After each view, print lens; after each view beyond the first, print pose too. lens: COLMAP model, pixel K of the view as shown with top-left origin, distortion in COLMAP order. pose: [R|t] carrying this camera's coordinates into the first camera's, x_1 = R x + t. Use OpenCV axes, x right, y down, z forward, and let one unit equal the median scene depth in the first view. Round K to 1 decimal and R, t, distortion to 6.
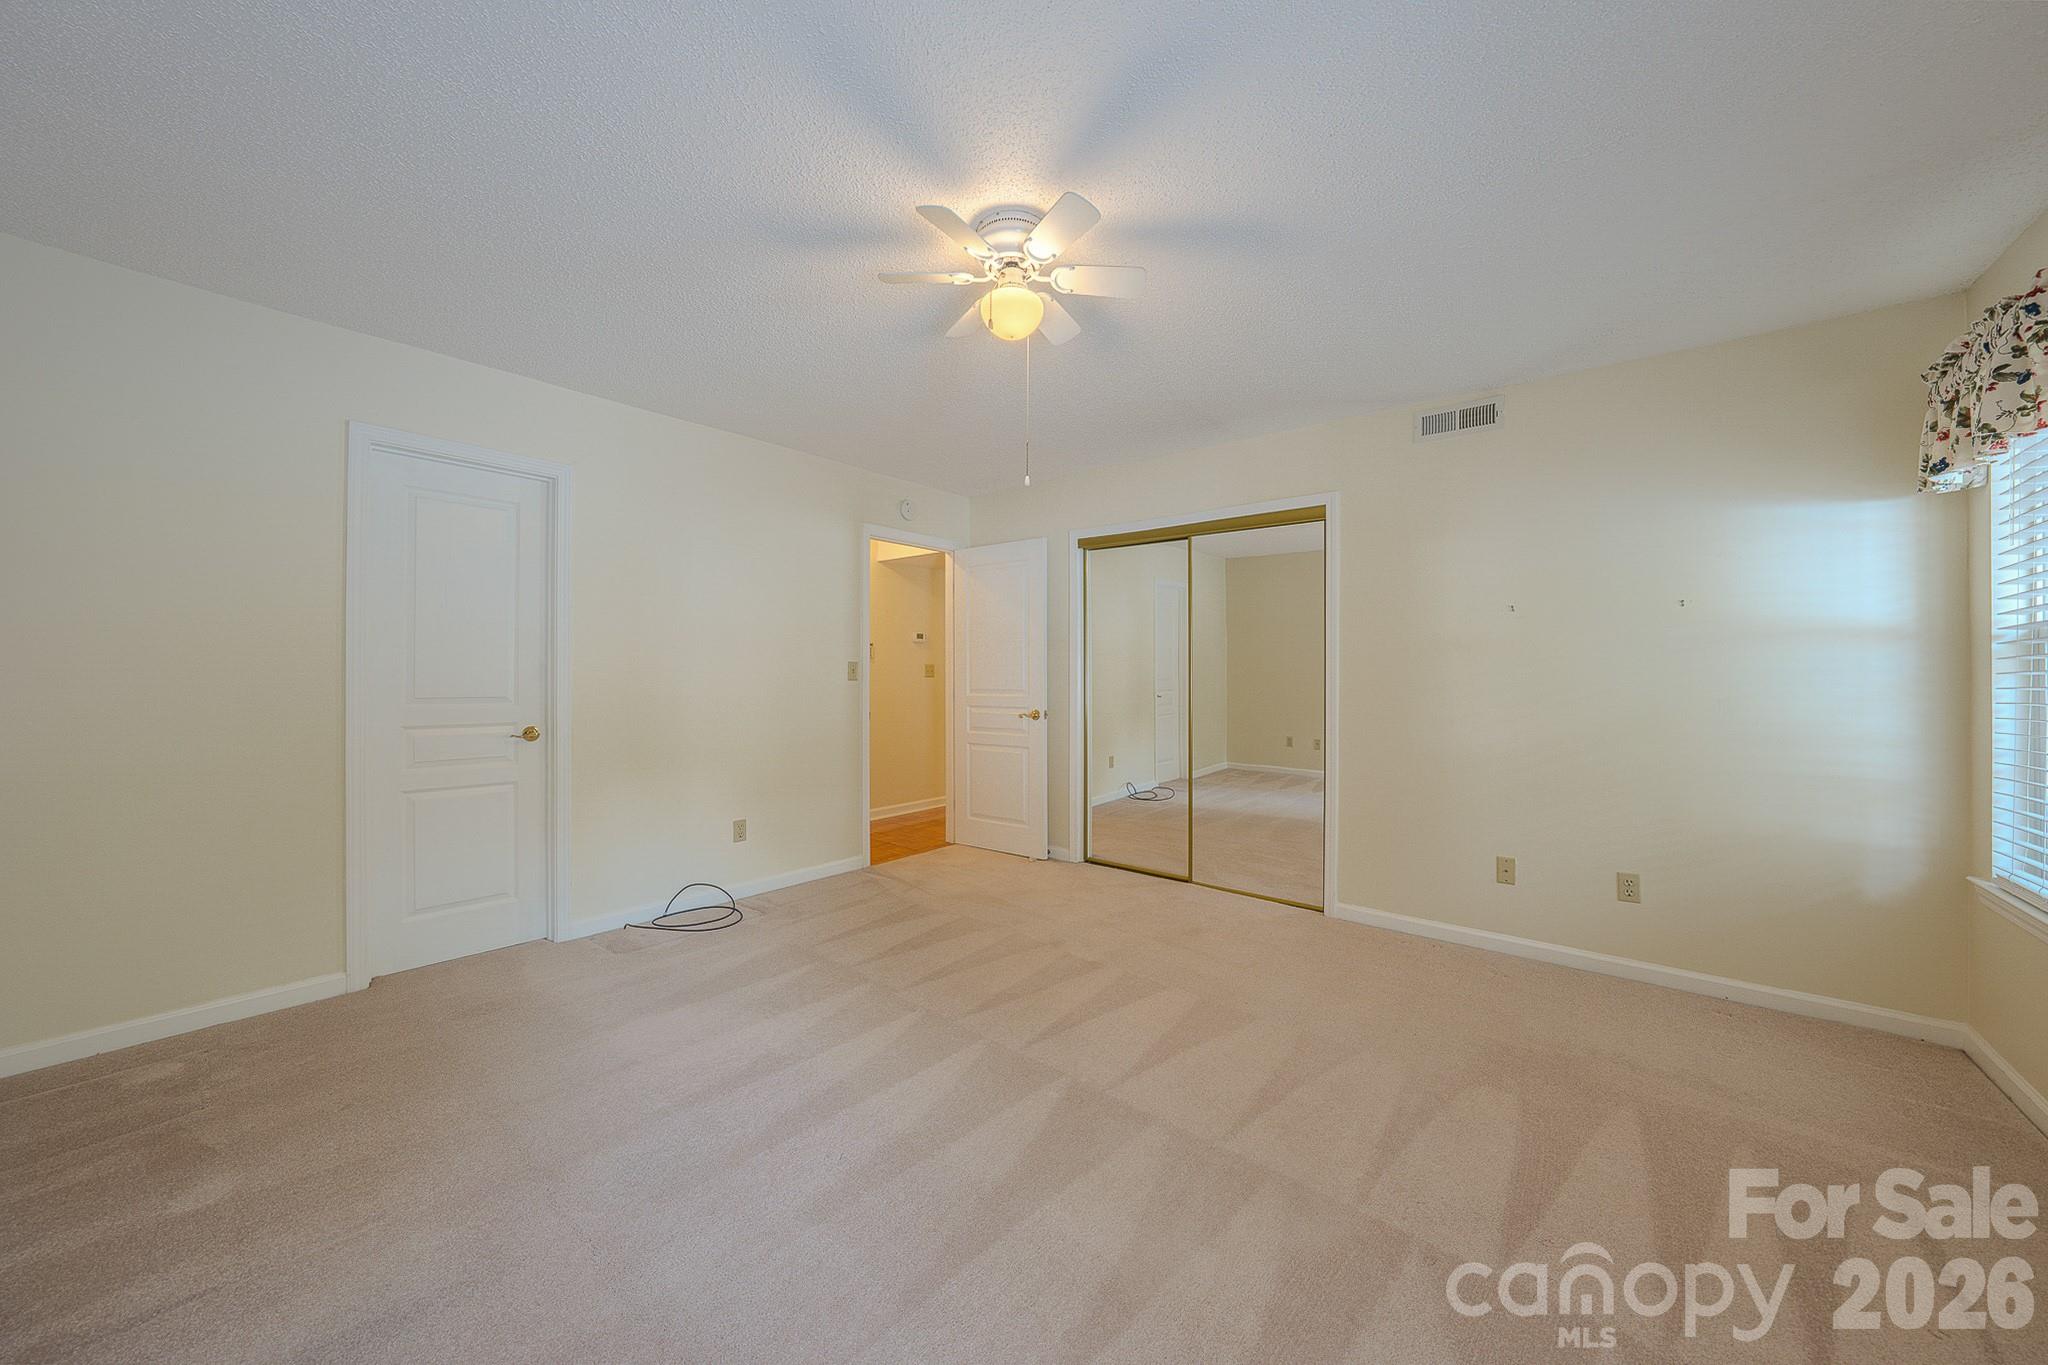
lens RADIAL K [[709.2, 0, 1019.1], [0, 709.2, 678.3], [0, 0, 1]] dist [-0.023647, 0.004409]
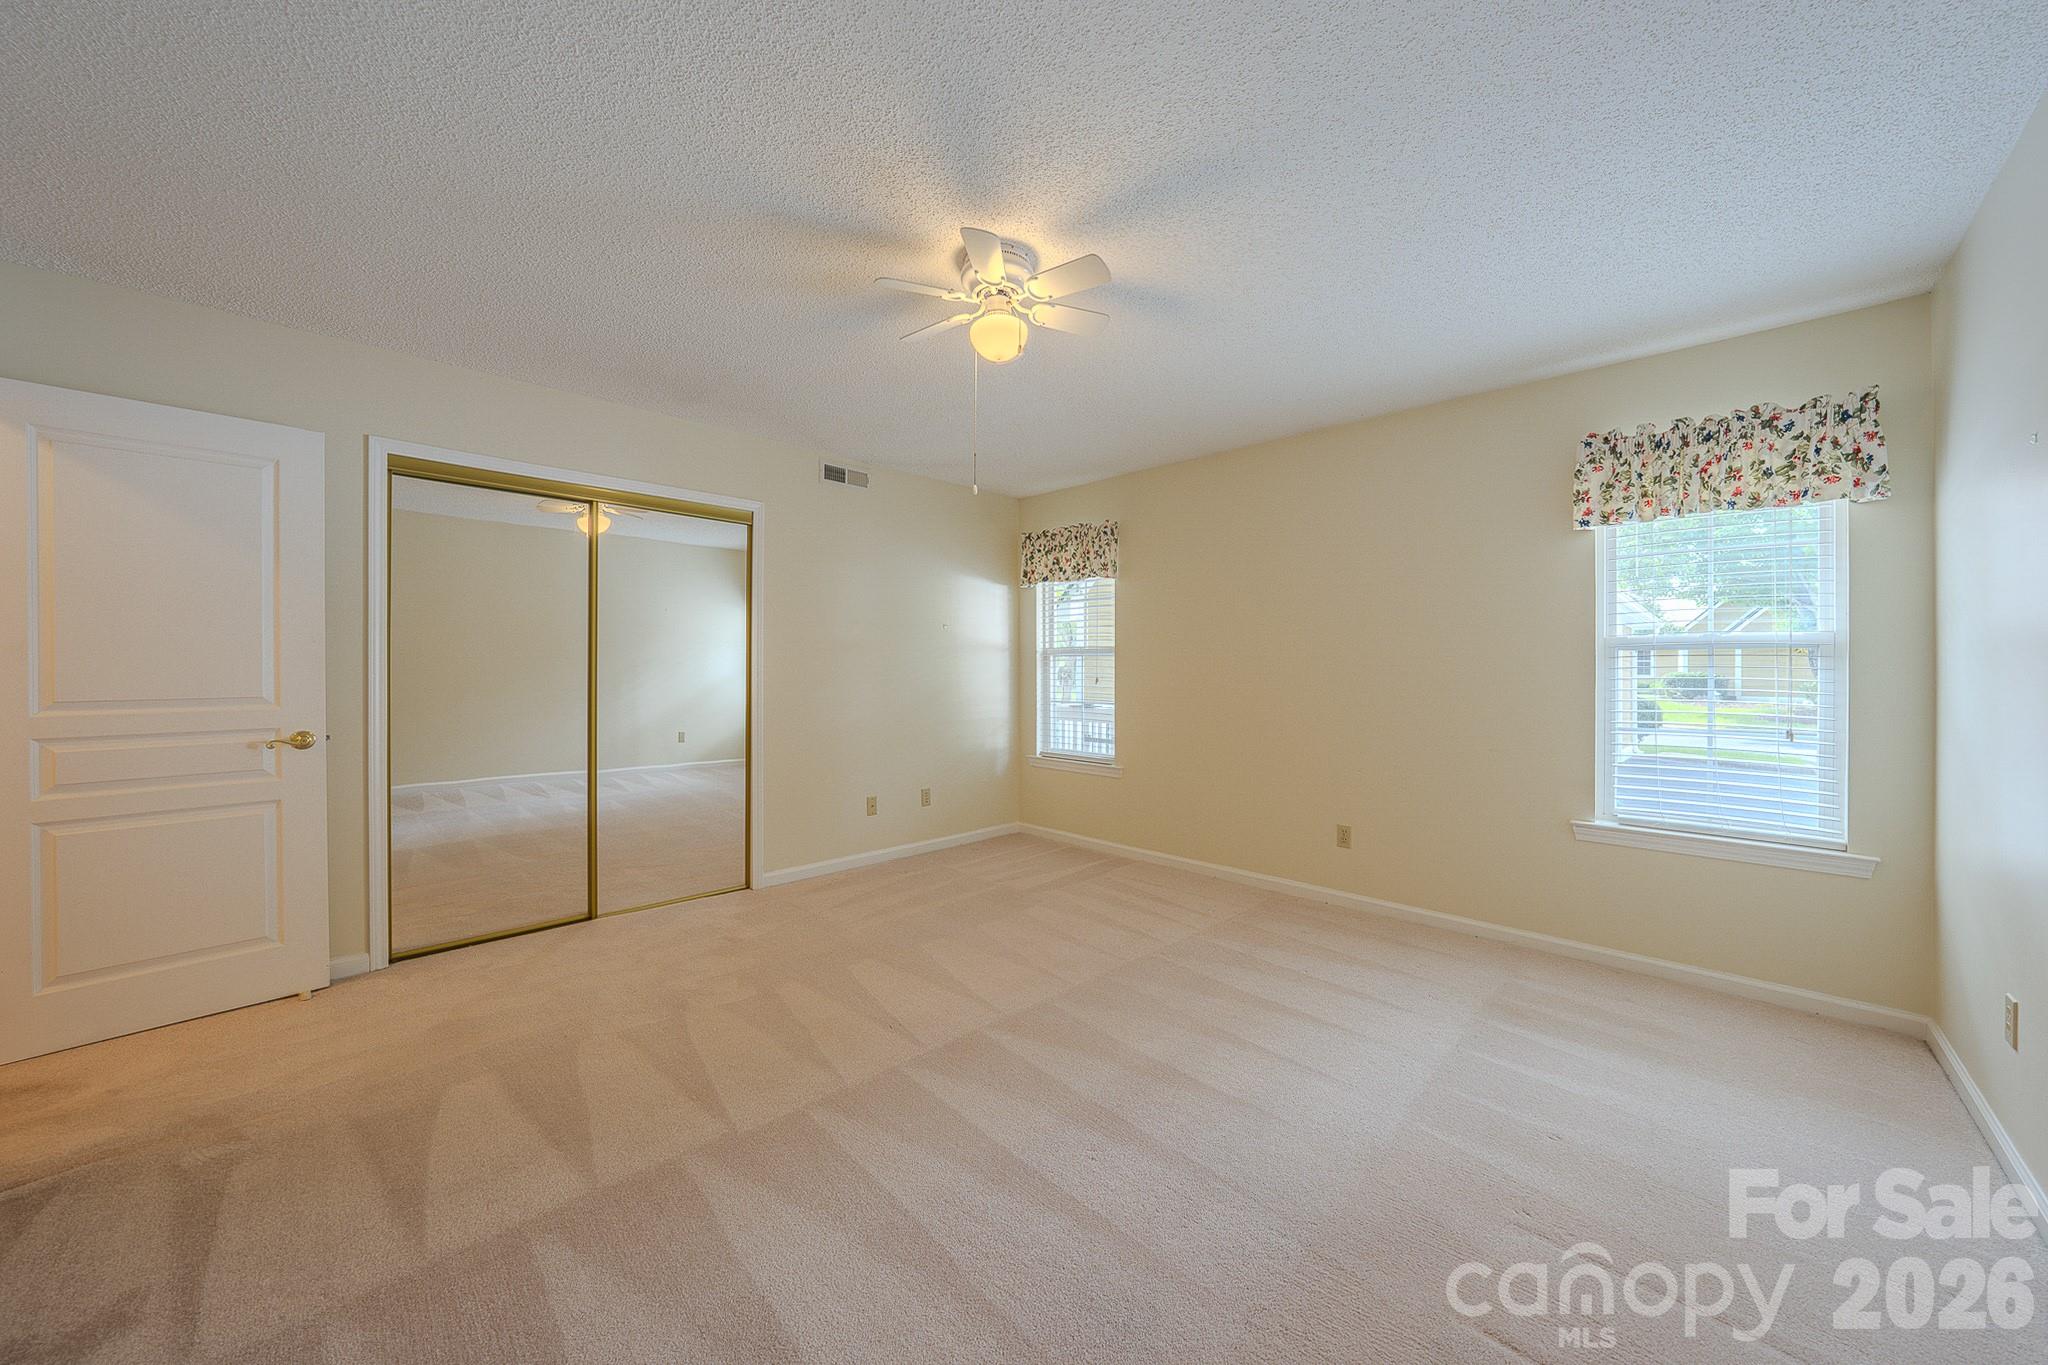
lens RADIAL K [[709.2, 0, 1019.1], [0, 709.2, 678.3], [0, 0, 1]] dist [-0.023647, 0.004409]
pose [[0.106434, -0.019784, 0.994123, -0.678287], [0.002873, 0.999804, 0.019590, -0.011363], [-0.994316, 0.000771, 0.106470, 0.535758]]
